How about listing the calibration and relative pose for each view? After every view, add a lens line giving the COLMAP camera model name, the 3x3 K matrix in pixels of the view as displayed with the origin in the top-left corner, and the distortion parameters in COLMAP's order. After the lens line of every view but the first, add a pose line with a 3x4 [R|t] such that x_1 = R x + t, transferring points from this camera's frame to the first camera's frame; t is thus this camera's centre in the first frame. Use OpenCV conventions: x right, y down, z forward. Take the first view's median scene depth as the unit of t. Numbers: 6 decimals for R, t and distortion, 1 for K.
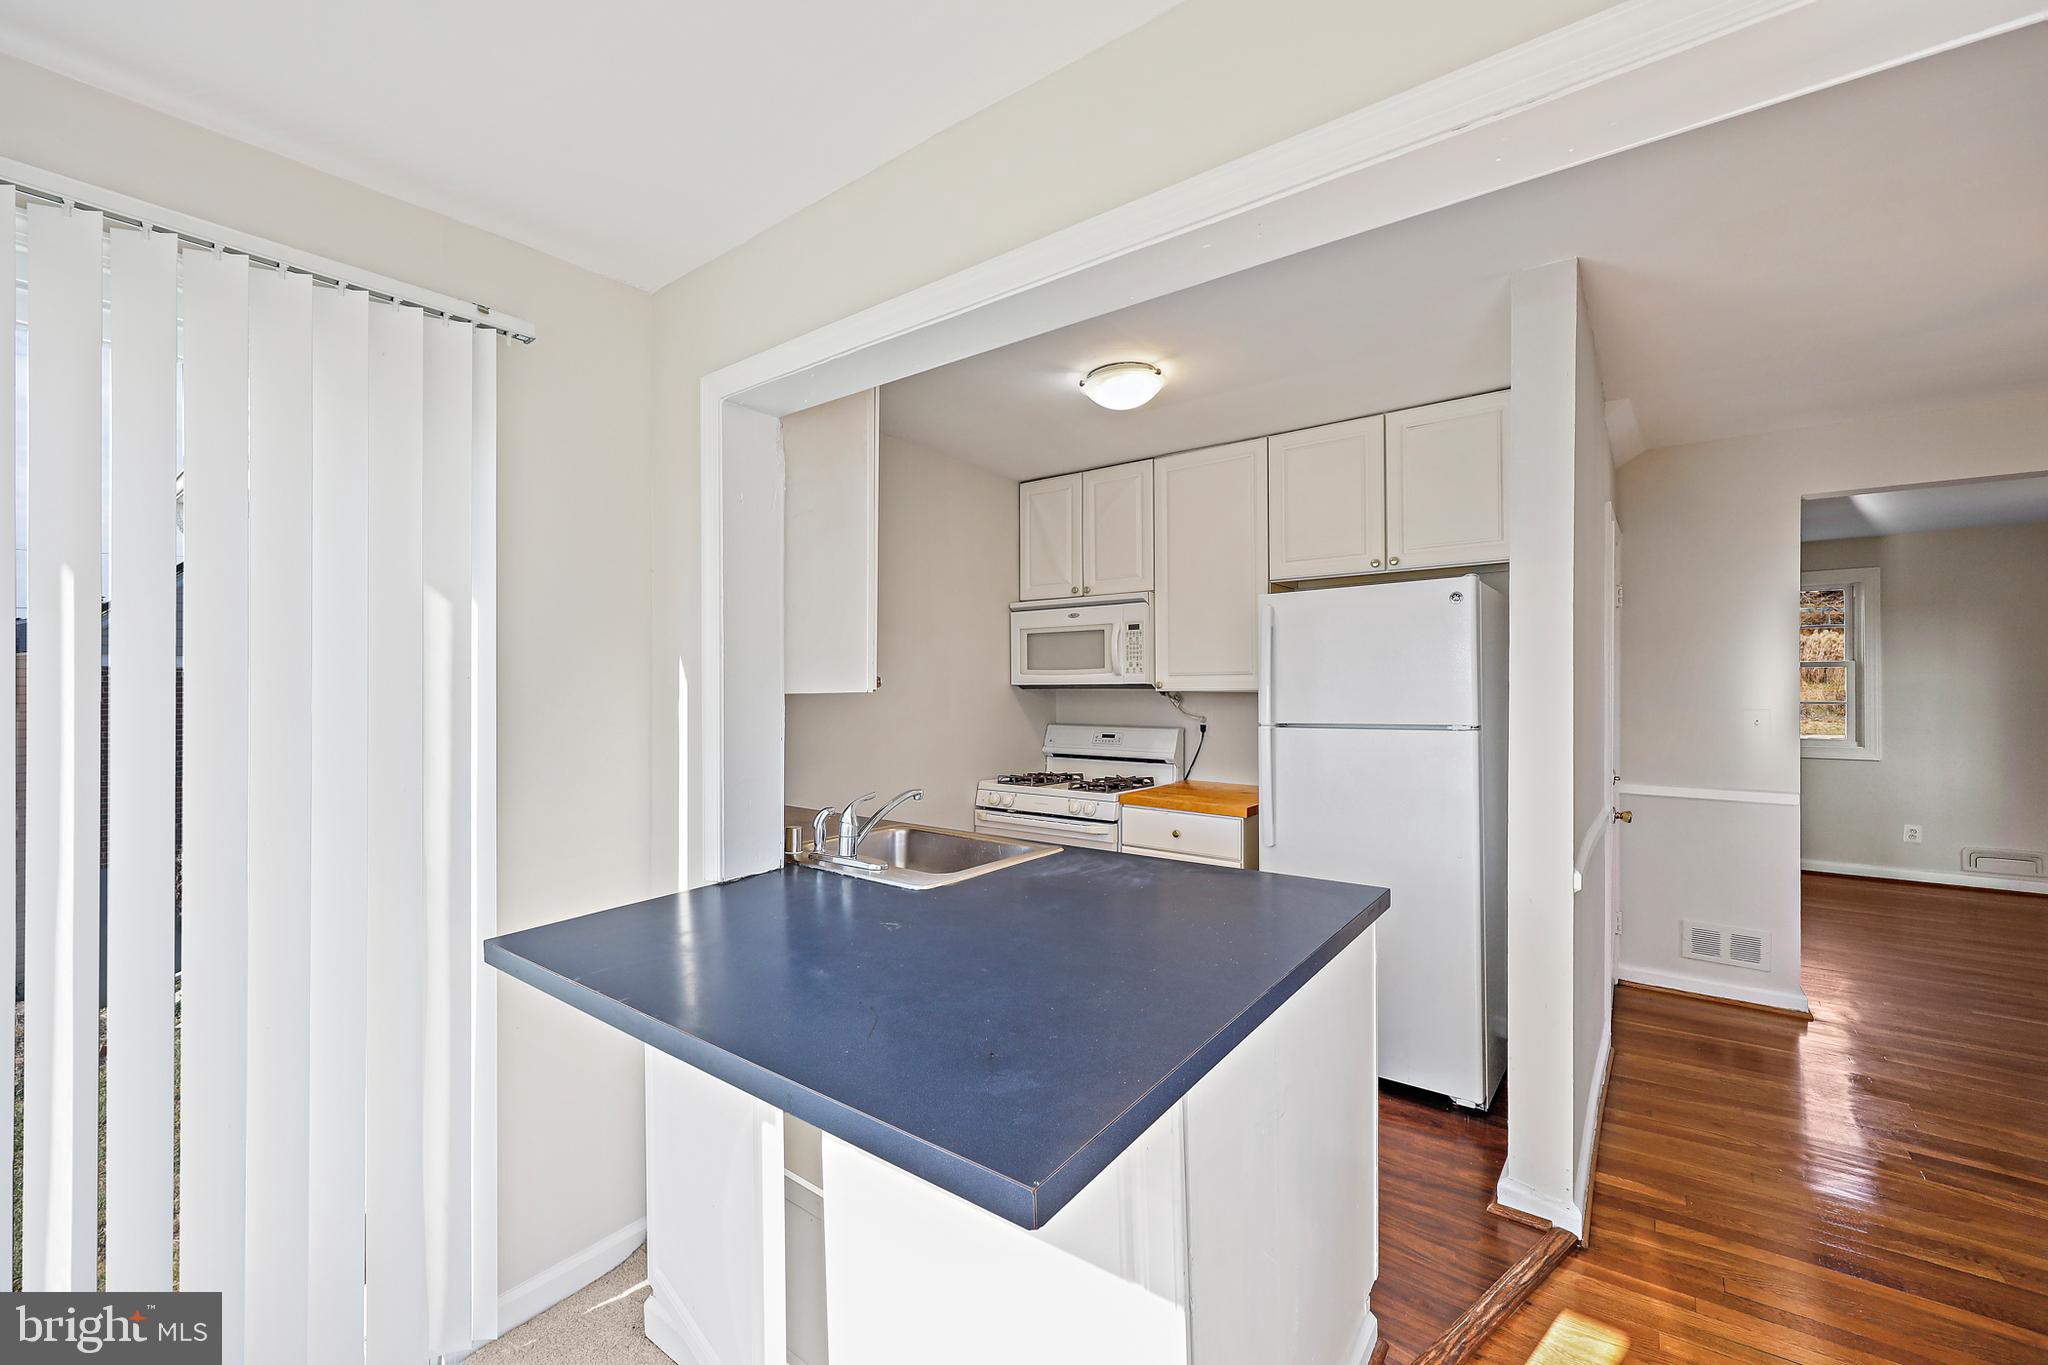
lens RADIAL K [[835.5, 0, 1025.0], [0, 835.5, 676.5], [0, 0, 1]] dist [0.001342, 0.000008]
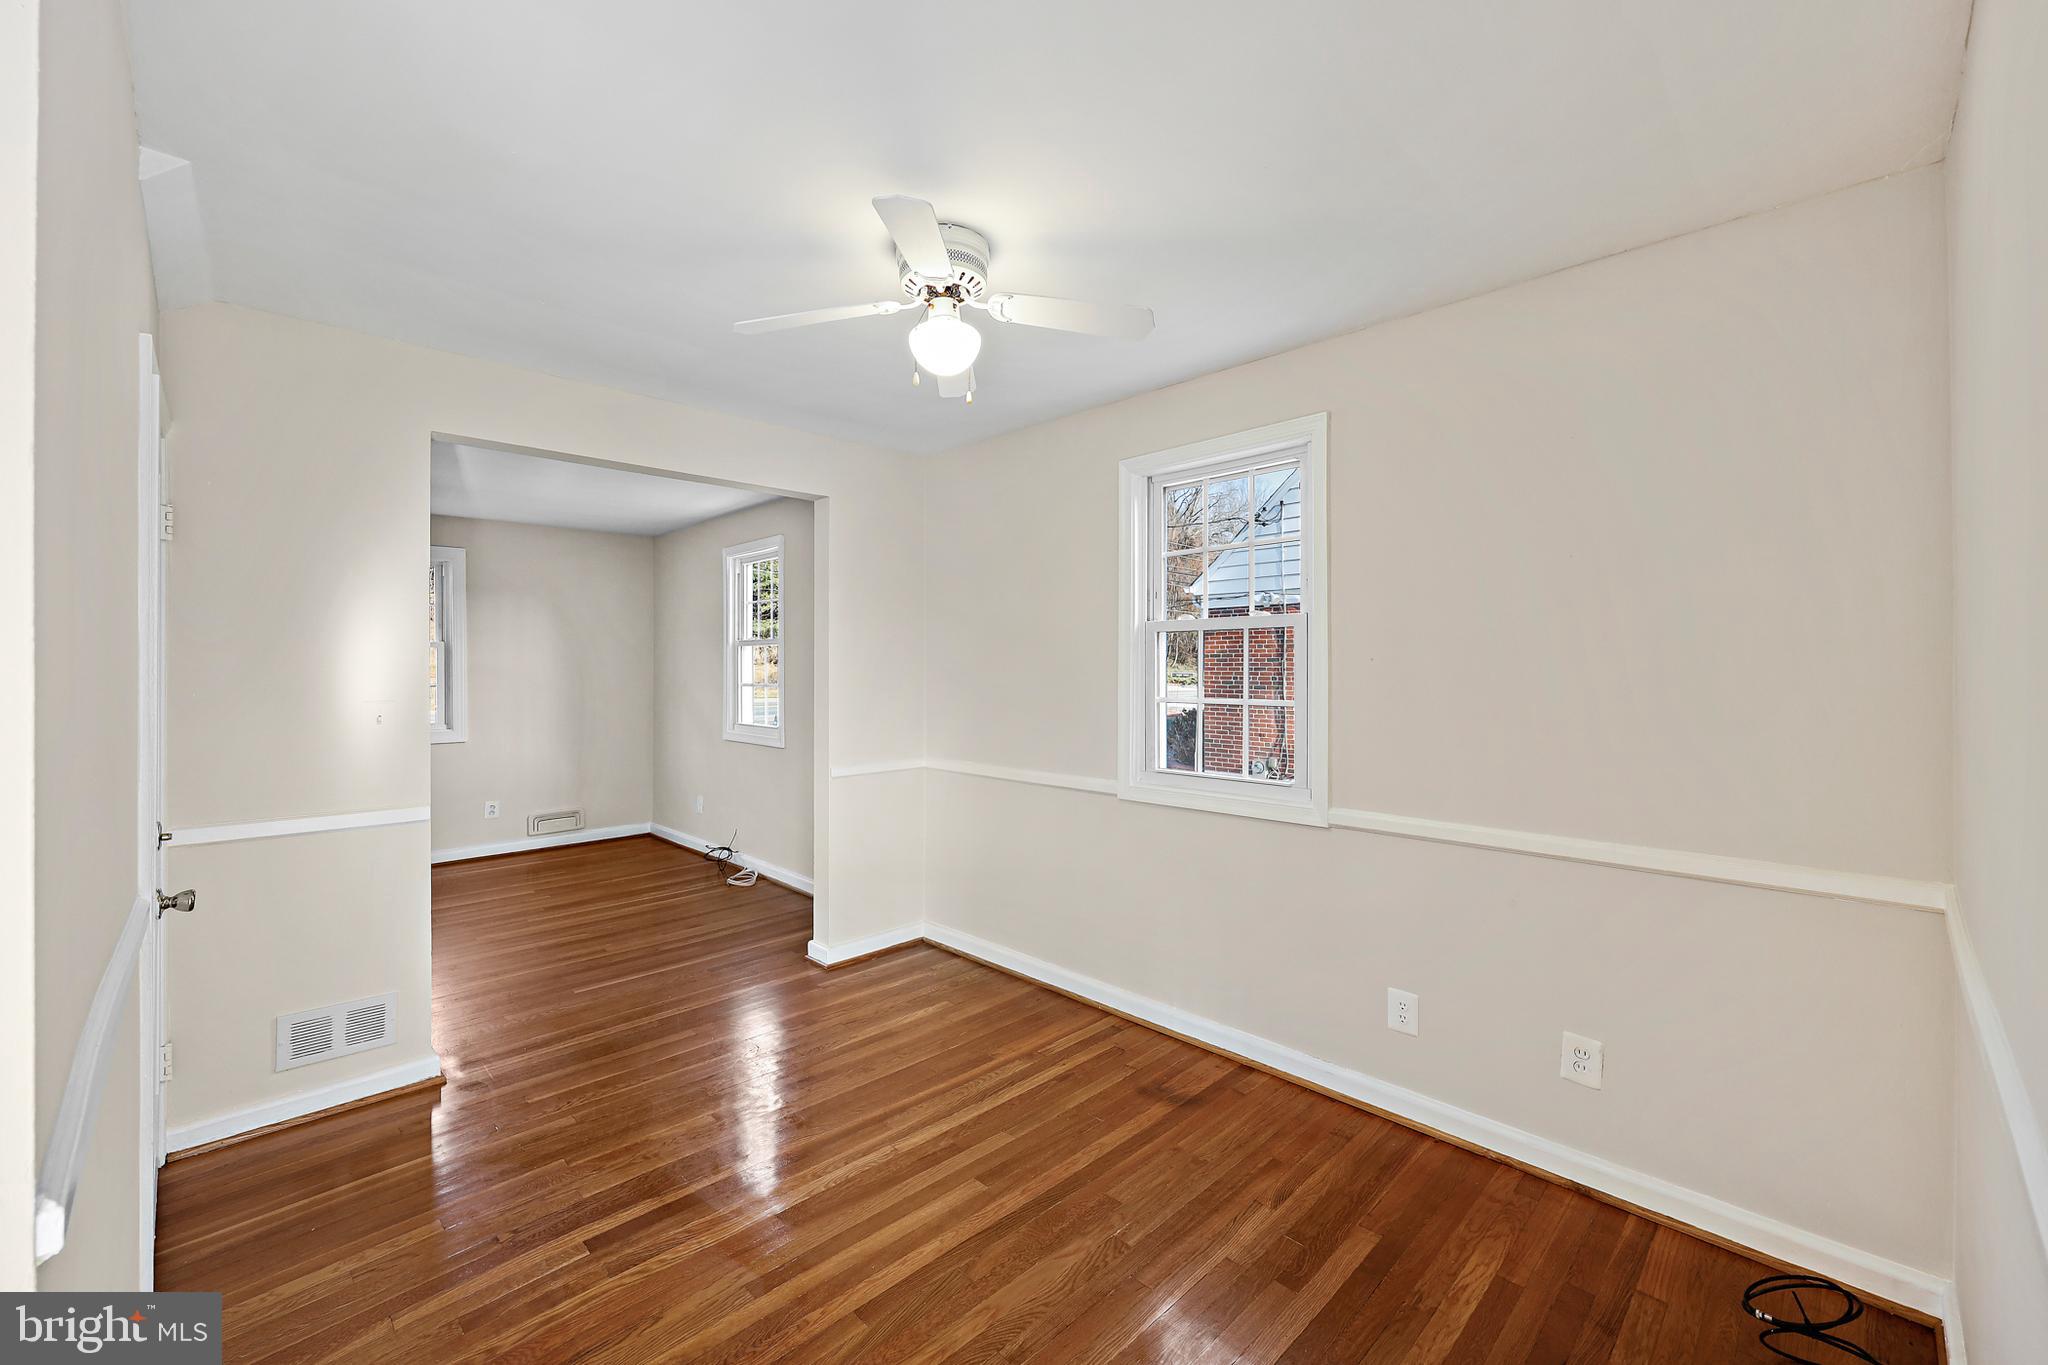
lens RADIAL K [[835.5, 0, 1016.3], [0, 835.5, 669.6], [0, 0, 1]] dist [0.001342, 0.000008]
pose [[0.154119, -0.009050, 0.988011, 0.218110], [-0.005548, 0.999934, 0.010025, -0.000071], [-0.988037, -0.007027, 0.154058, 0.314666]]
